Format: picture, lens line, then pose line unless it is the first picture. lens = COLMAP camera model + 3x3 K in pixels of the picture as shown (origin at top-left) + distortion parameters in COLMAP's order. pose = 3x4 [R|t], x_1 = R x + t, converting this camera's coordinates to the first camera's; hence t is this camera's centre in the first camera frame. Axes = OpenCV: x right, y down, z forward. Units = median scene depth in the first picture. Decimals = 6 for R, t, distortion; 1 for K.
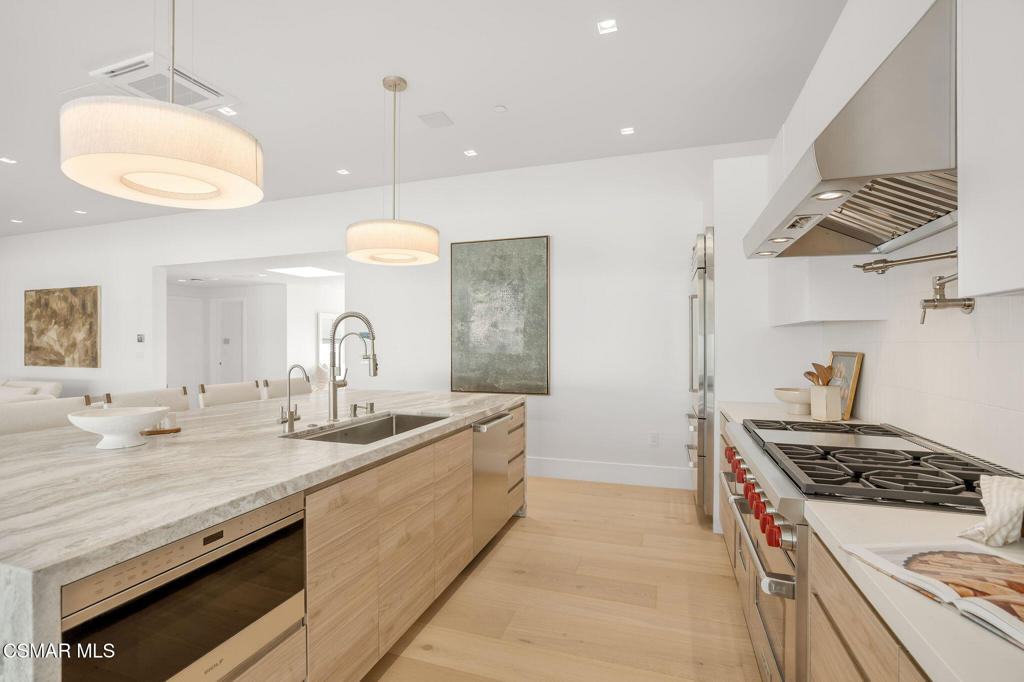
lens RADIAL K [[484.1, 0, 515.4], [0, 484.1, 339.0], [0, 0, 1]] dist [-0.026982, 0.006562]
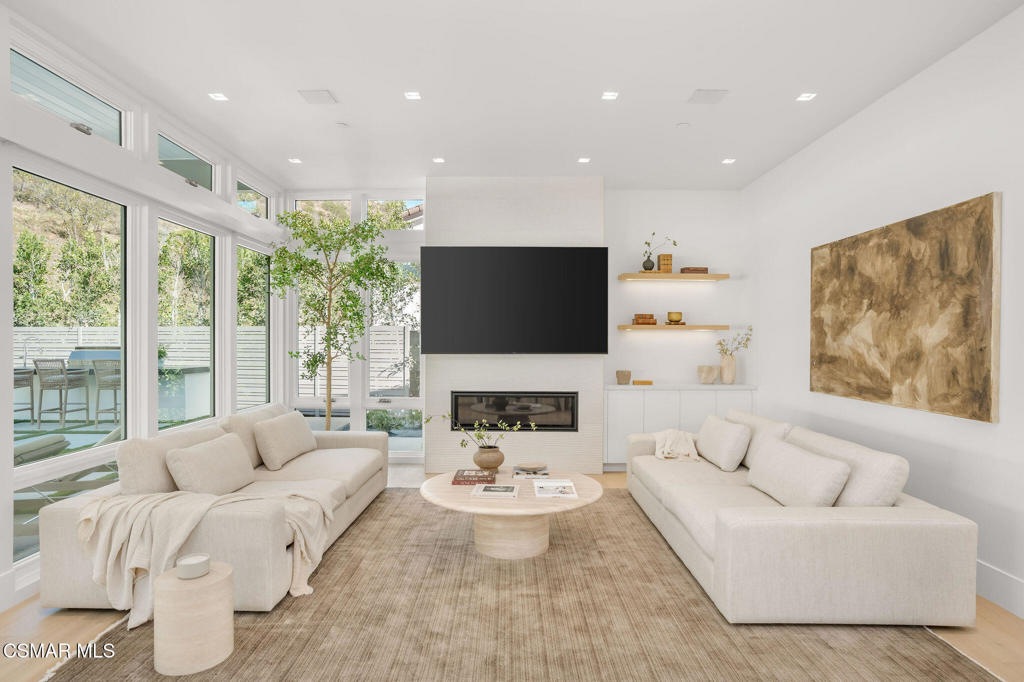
lens RADIAL K [[574.1, 0, 505.8], [0, 574.1, 343.3], [0, 0, 1]] dist [-0.010939, 0.005510]
pose [[0.317939, 0.009002, -0.948068, -0.560286], [-0.002659, 0.999959, 0.008603, -0.001610], [0.948107, -0.000215, 0.317950, 0.493566]]
